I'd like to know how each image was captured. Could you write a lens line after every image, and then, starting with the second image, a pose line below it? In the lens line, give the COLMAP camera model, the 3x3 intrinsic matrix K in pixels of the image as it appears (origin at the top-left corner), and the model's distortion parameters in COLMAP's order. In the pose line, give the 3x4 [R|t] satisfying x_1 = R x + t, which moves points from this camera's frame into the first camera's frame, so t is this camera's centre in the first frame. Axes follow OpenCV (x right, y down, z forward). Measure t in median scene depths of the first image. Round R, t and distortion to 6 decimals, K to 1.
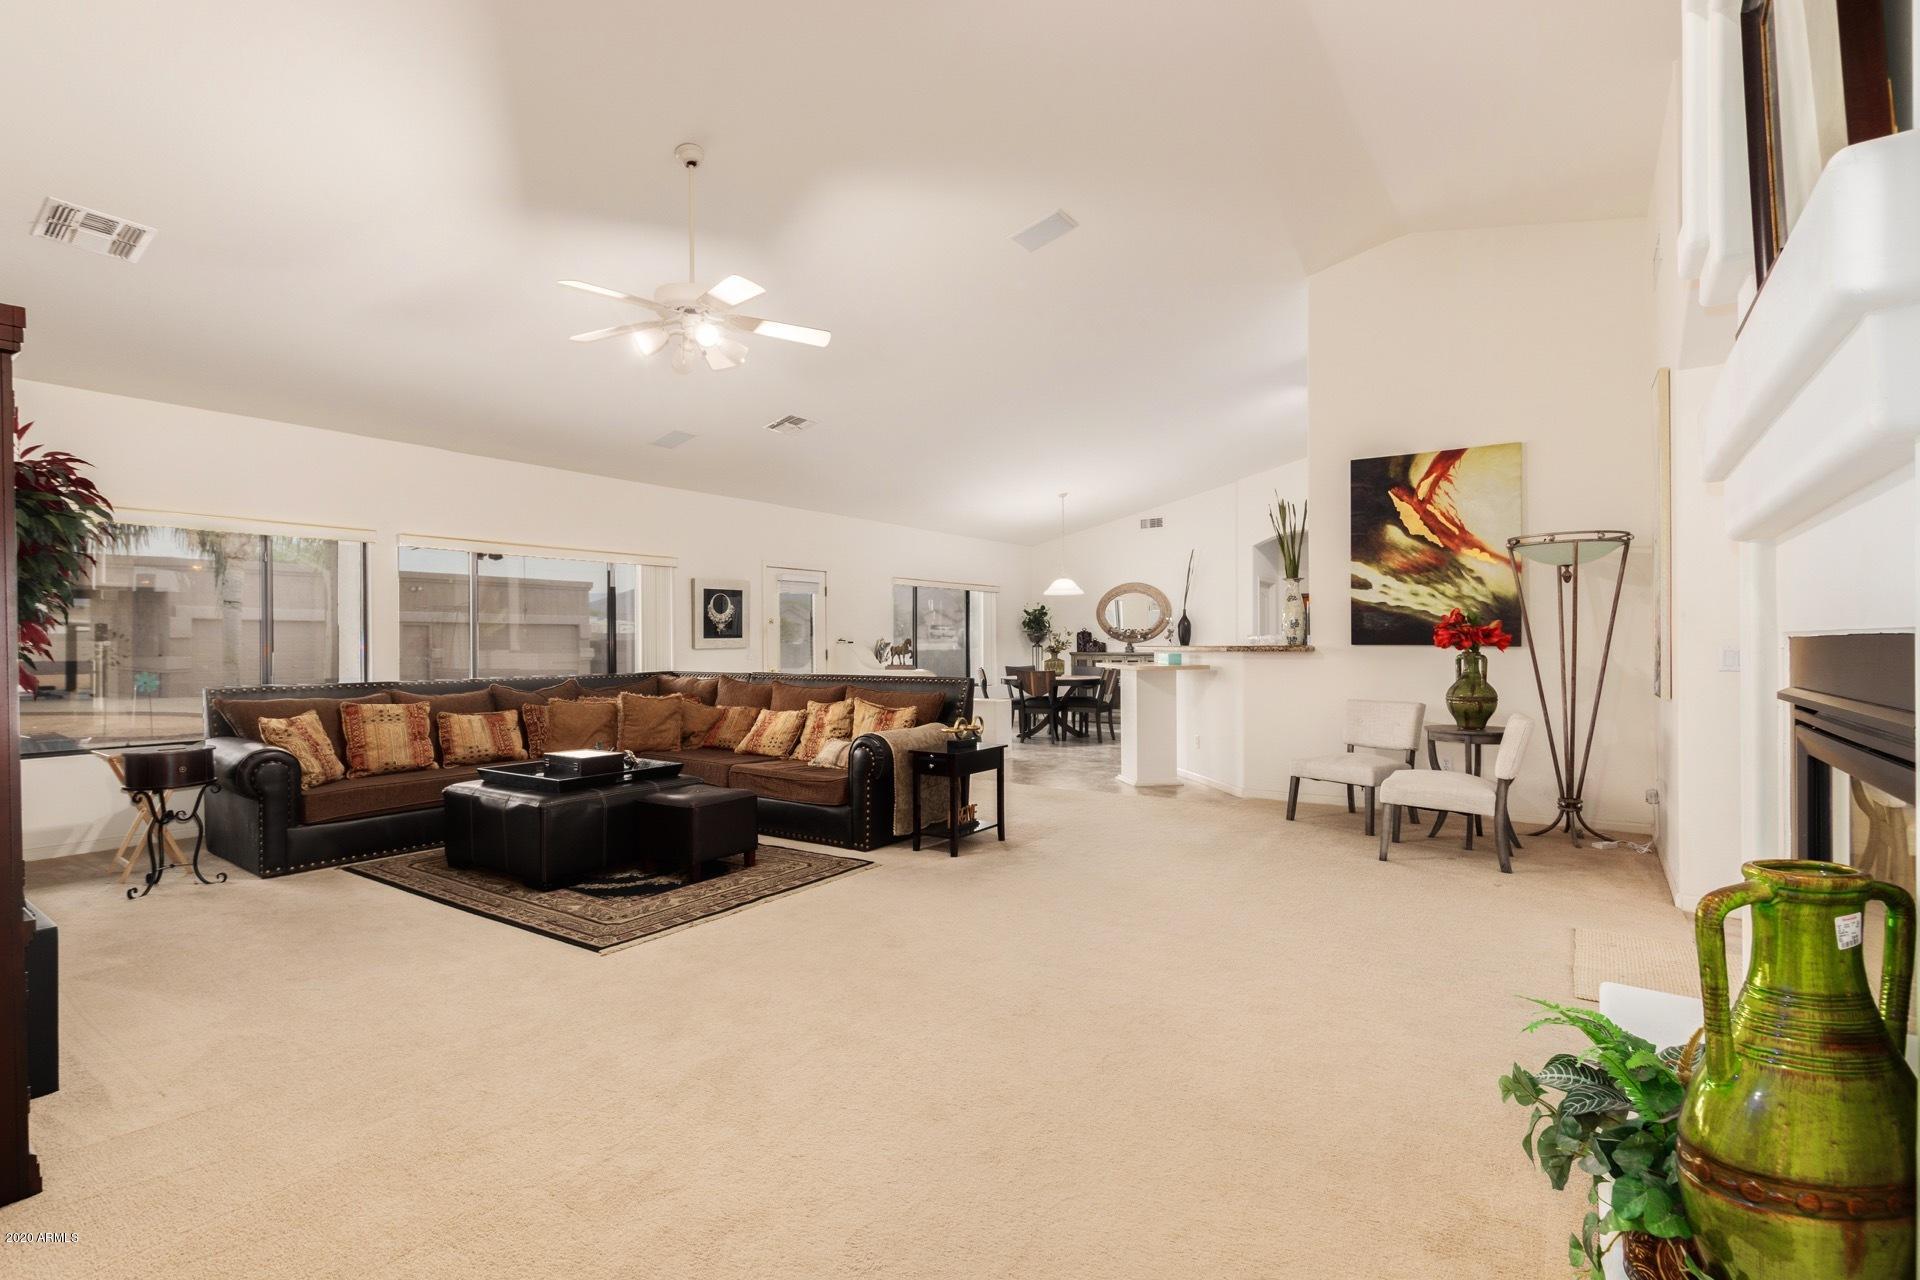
lens RADIAL K [[869.8, 0, 953.5], [0, 869.8, 646.1], [0, 0, 1]] dist [-0.000597, -0.000109]
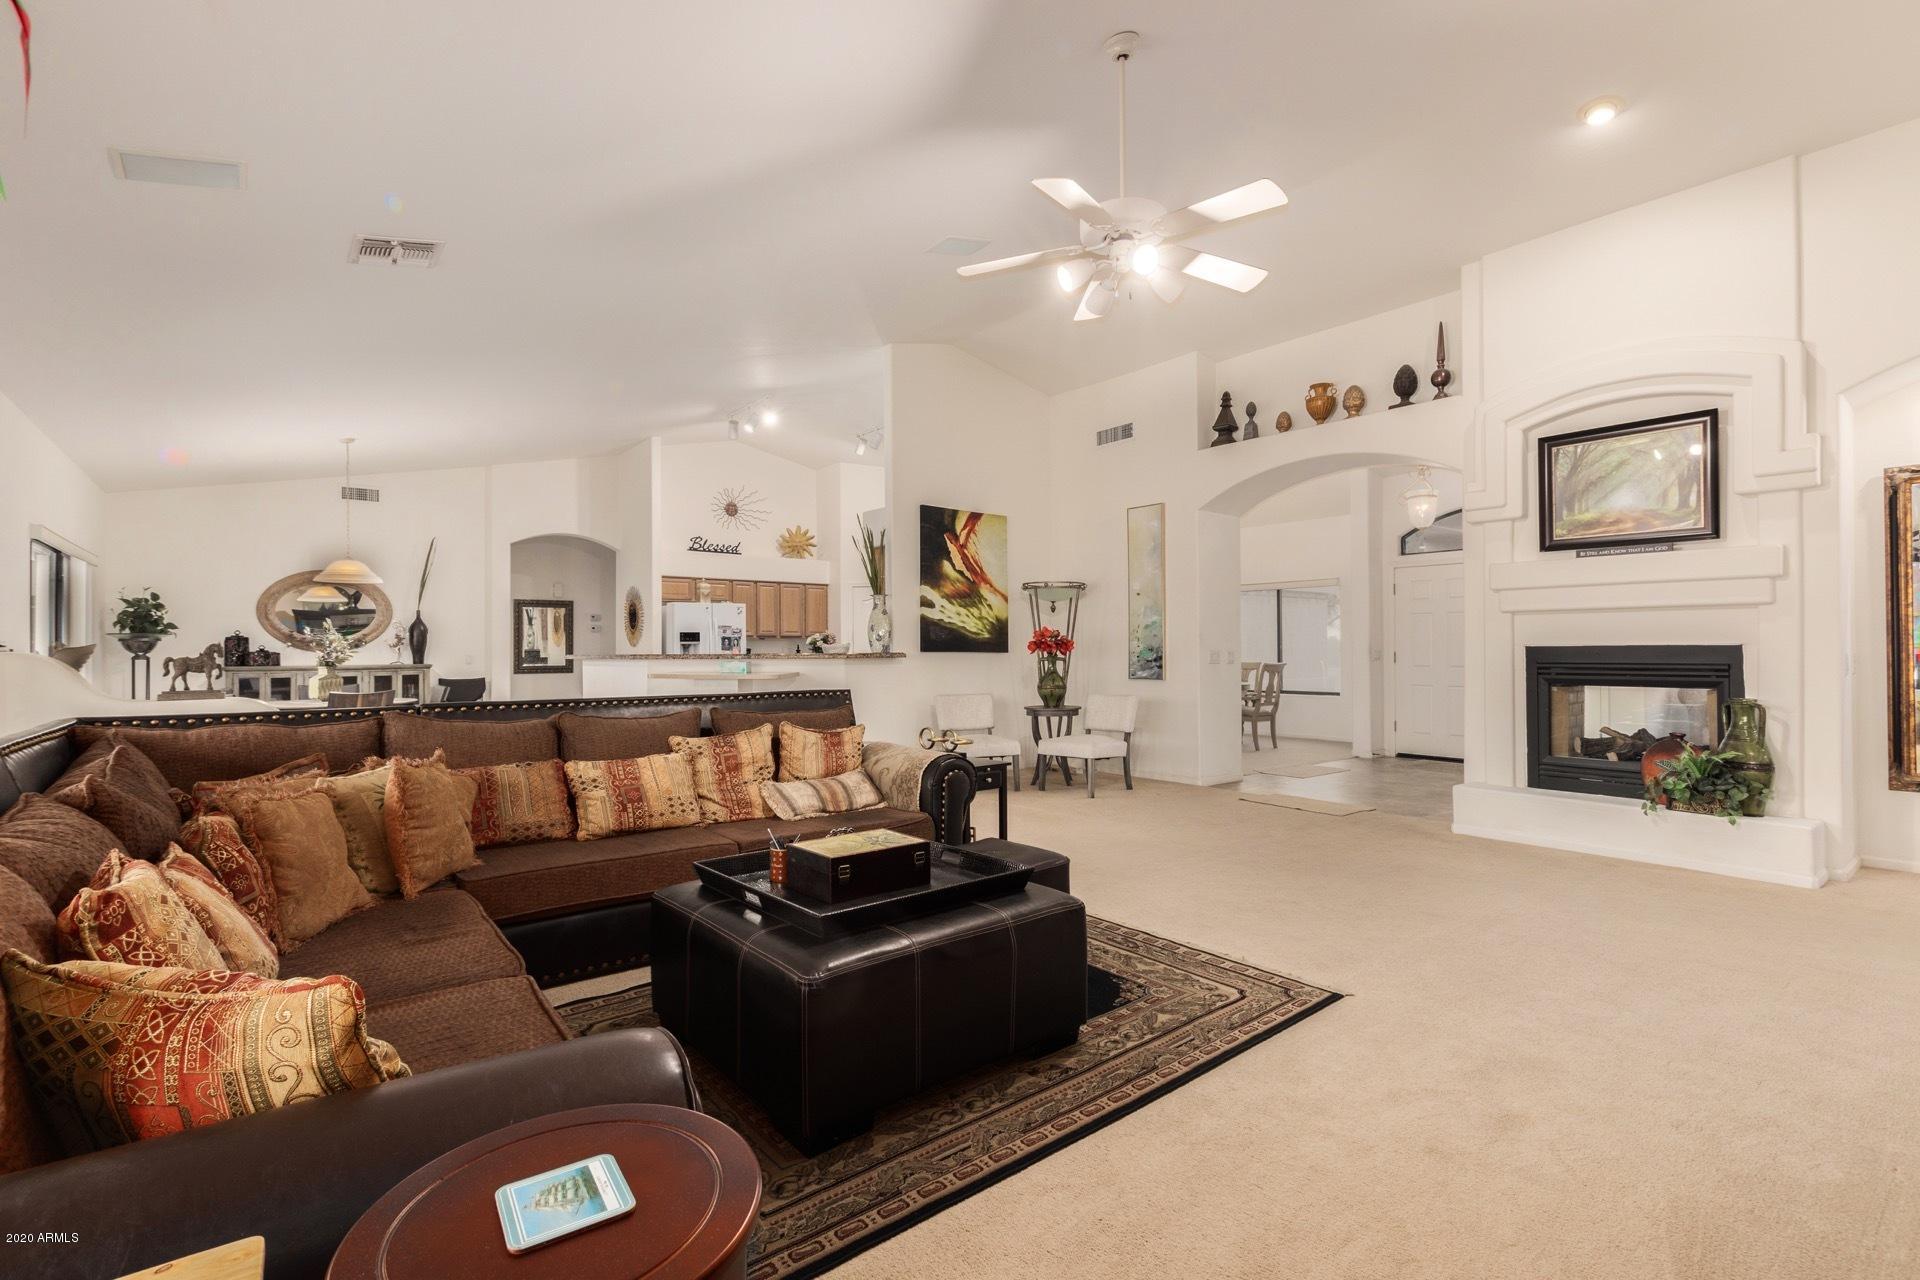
lens RADIAL K [[874.8, 0, 953.7], [0, 874.8, 638.1], [0, 0, 1]] dist [0.006751, -0.000066]
pose [[0.278943, 0.016026, 0.960174, -0.771520], [0.006370, 0.999808, -0.018538, 0.002352], [-0.960287, 0.011287, 0.278787, 0.633129]]
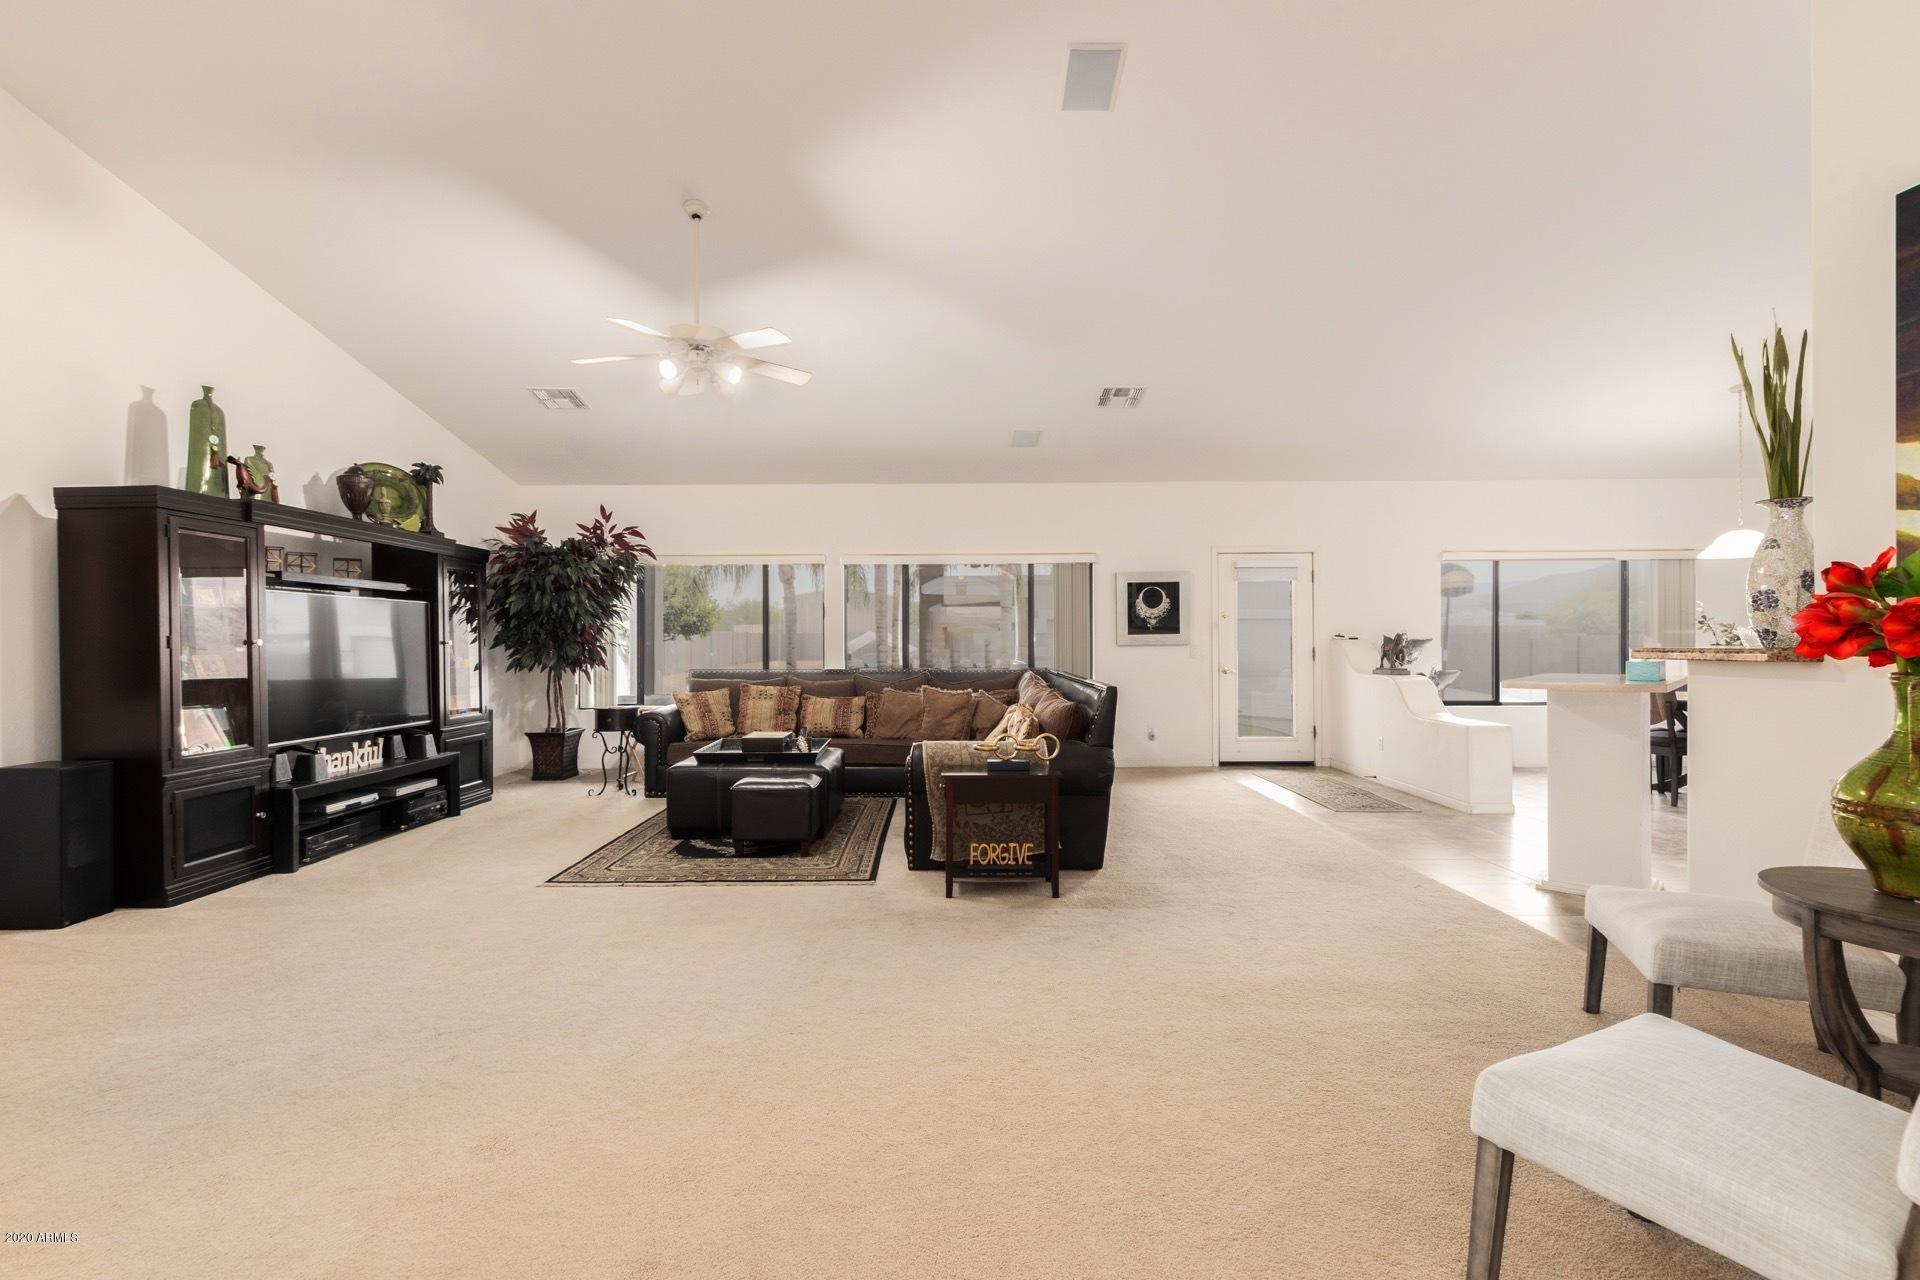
lens RADIAL K [[874.8, 0, 953.7], [0, 874.8, 638.1], [0, 0, 1]] dist [0.006751, -0.000066]
pose [[0.577647, 0.001156, -0.816286, 0.559174], [-0.003161, 0.999995, -0.000820, -0.005931], [0.816280, 0.003054, 0.577648, 0.419480]]
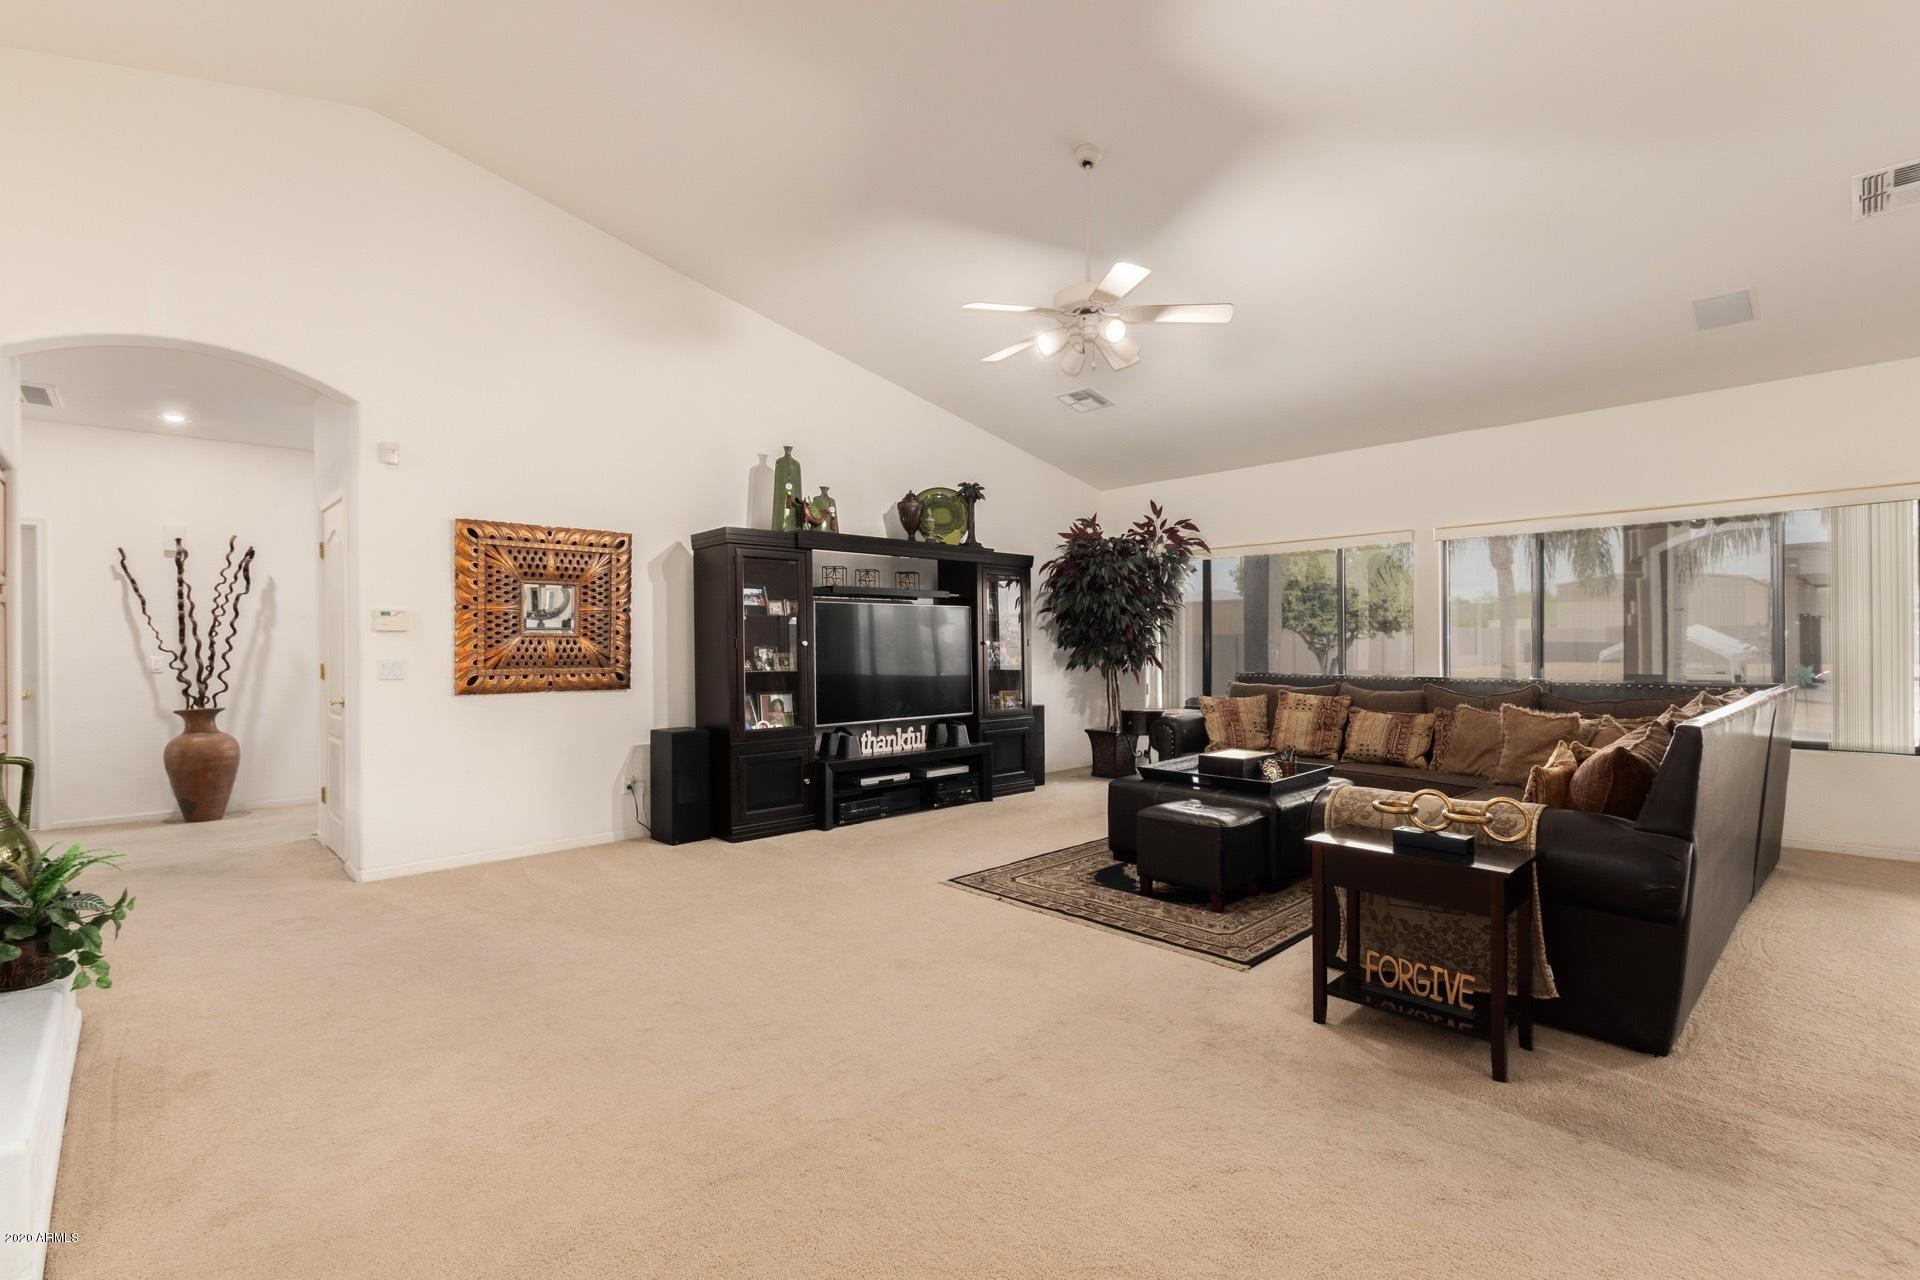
lens RADIAL K [[874.8, 0, 953.7], [0, 874.8, 638.1], [0, 0, 1]] dist [0.006751, -0.000066]
pose [[-0.198912, 0.002681, -0.980014, 0.490934], [0.003178, 0.999993, 0.002091, -0.008067], [0.980012, -0.002699, -0.198920, 0.714903]]
